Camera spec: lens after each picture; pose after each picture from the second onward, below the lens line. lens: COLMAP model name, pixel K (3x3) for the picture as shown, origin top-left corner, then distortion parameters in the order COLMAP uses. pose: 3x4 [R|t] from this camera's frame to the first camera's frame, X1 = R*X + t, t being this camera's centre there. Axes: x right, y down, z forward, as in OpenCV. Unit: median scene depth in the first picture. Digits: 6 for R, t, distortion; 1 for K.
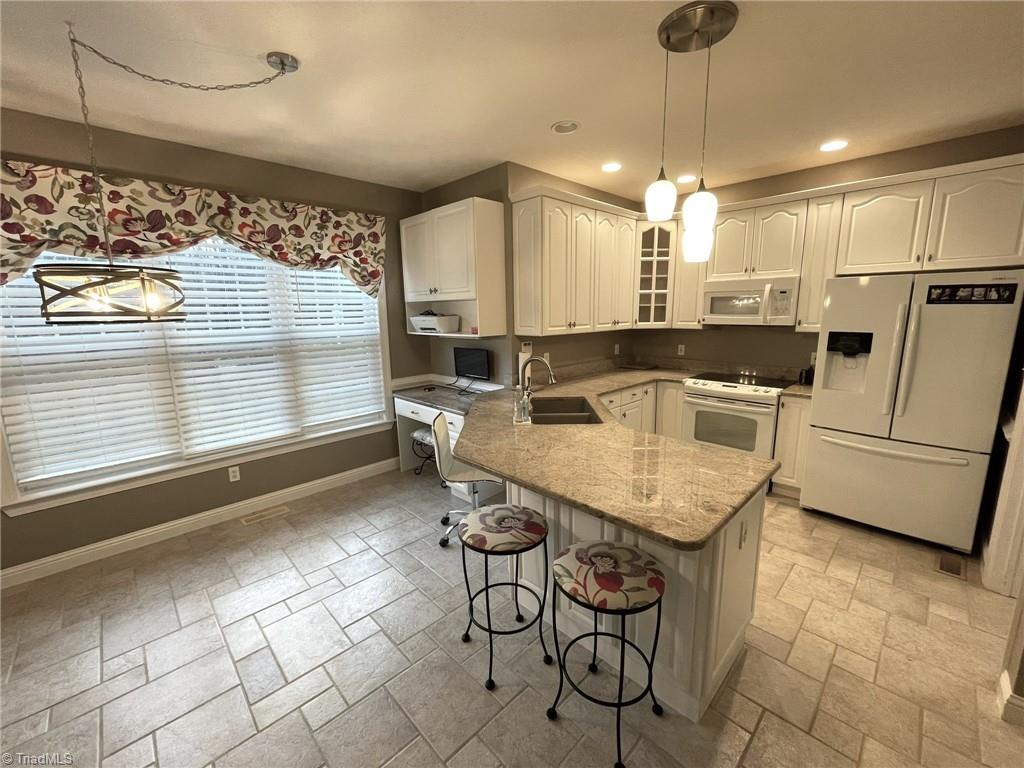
lens RADIAL K [[415.8, 0, 511.1], [0, 415.8, 383.0], [0, 0, 1]] dist [-0.003577, 0.000145]
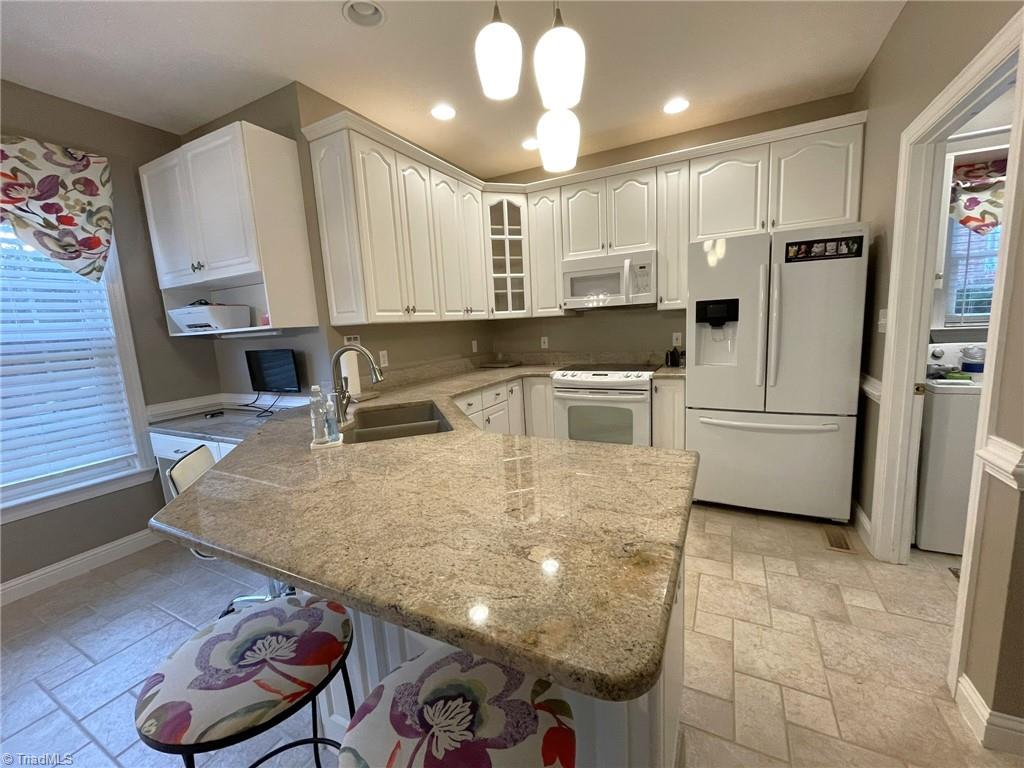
lens RADIAL K [[415.8, 0, 511.7], [0, 415.8, 383.0], [0, 0, 1]] dist [-0.003577, 0.000145]
pose [[0.948045, -0.080542, 0.307772, 0.083750], [0.094119, 0.995124, -0.029502, 0.037839], [-0.303895, 0.056937, 0.951003, 0.244519]]
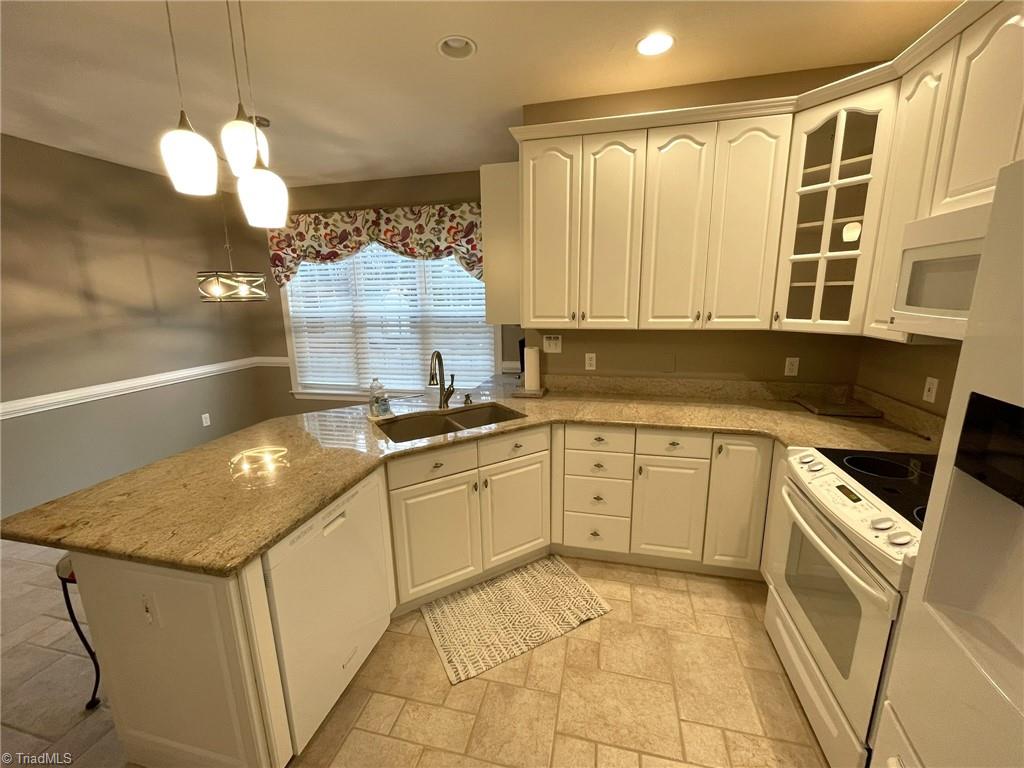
lens RADIAL K [[415.8, 0, 507.7], [0, 415.8, 381.7], [0, 0, 1]] dist [-0.003577, 0.000145]
pose [[0.530486, 0.179104, -0.828557, 0.743824], [-0.143256, 0.982308, 0.120619, -0.108582], [0.835501, 0.054709, 0.546758, 0.578840]]
